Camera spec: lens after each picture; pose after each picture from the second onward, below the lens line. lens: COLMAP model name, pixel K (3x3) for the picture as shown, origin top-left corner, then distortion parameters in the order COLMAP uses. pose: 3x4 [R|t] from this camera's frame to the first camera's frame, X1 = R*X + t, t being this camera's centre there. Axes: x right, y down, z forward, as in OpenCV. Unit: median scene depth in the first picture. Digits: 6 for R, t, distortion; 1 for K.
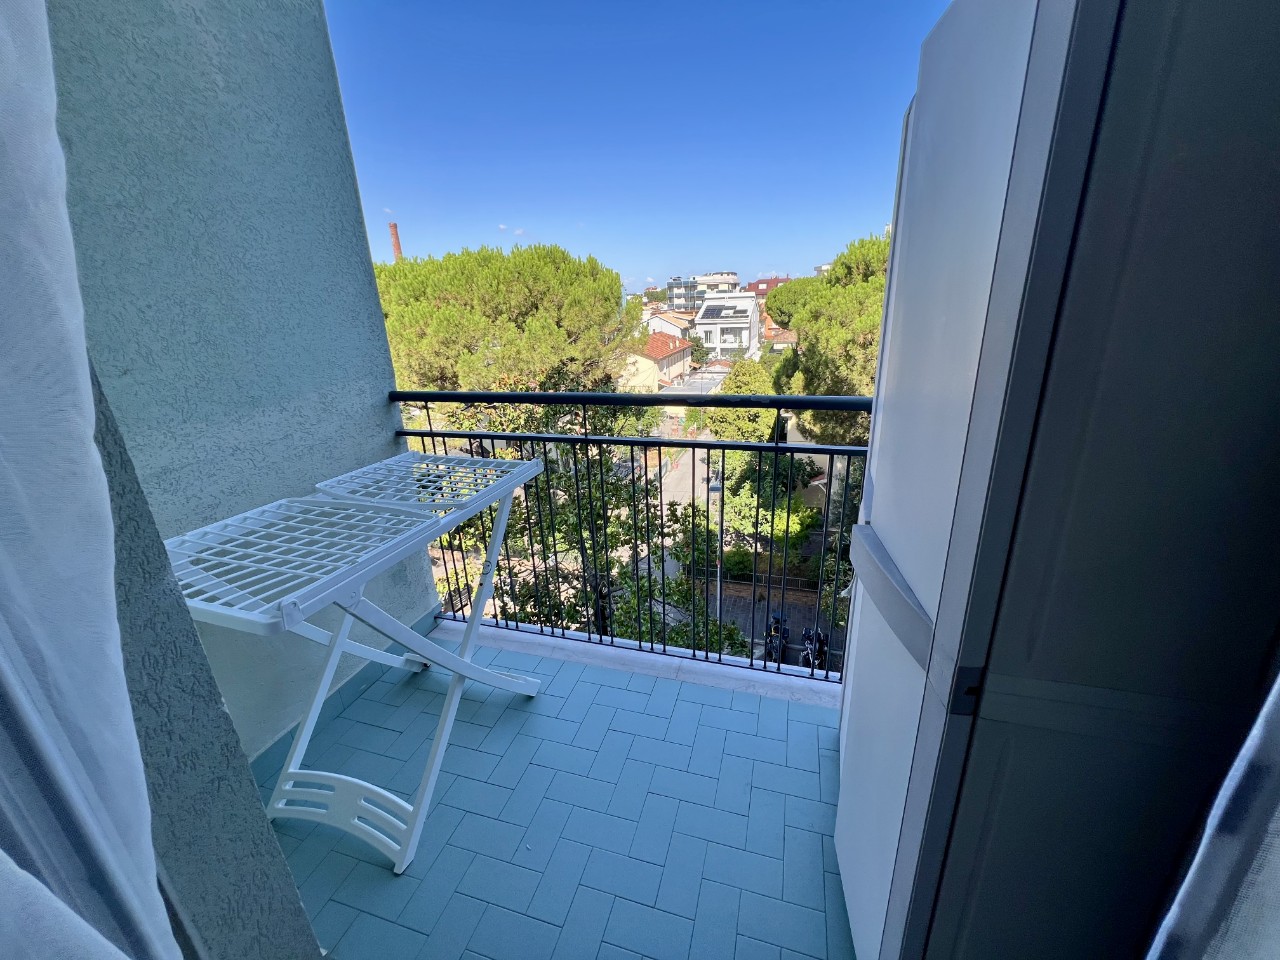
lens RADIAL K [[511.5, 0, 638.2], [0, 511.5, 475.5], [0, 0, 1]] dist [-0.004995, 0.001542]
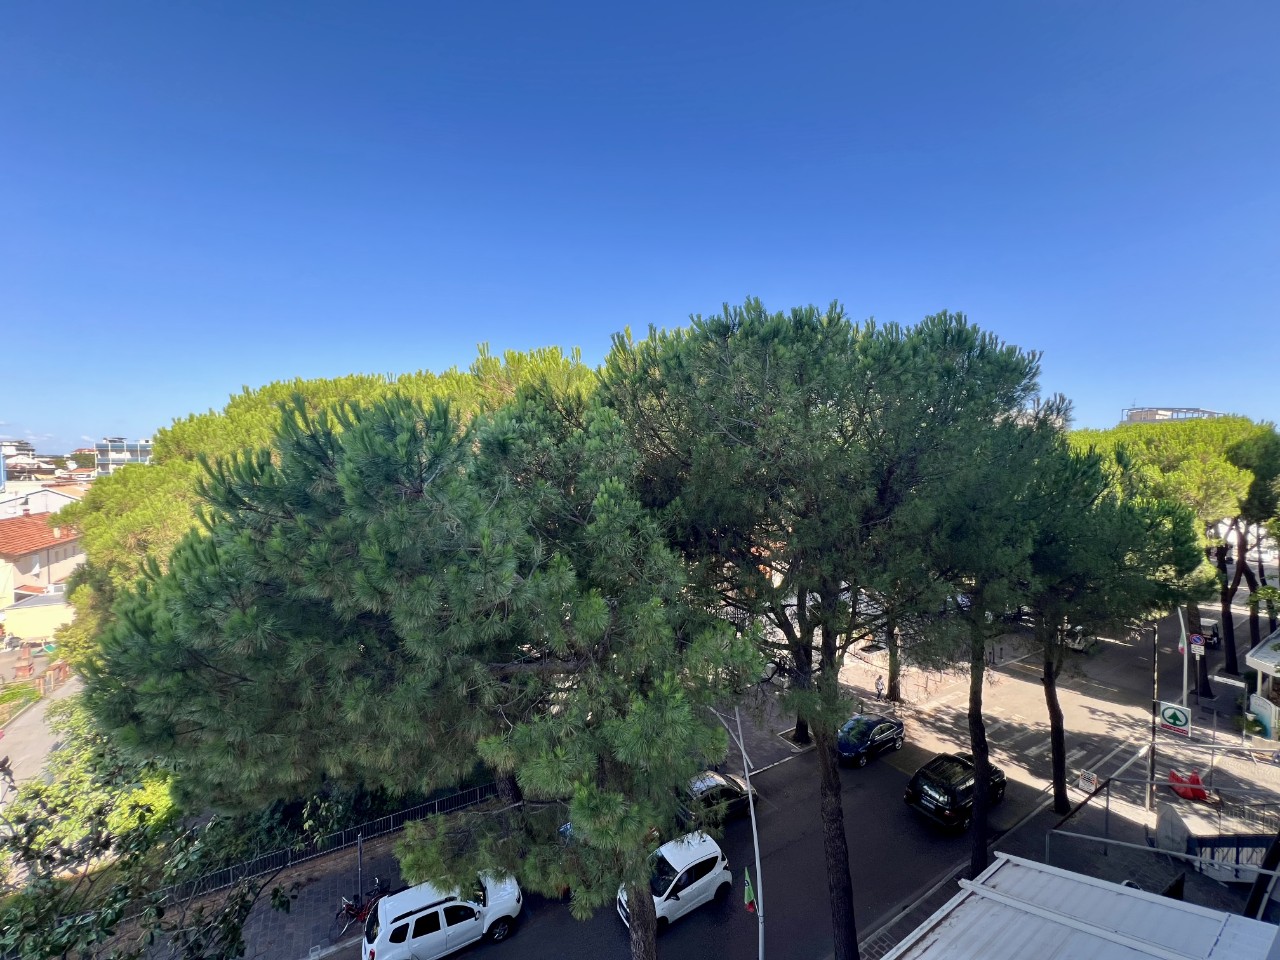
lens RADIAL K [[511.5, 0, 638.2], [0, 511.5, 475.5], [0, 0, 1]] dist [-0.004995, 0.001542]
pose [[0.671883, 0.019257, 0.740407, 0.176178], [0.217387, 0.950507, -0.221989, -0.017454], [-0.708037, 0.310105, 0.634443, 0.002272]]
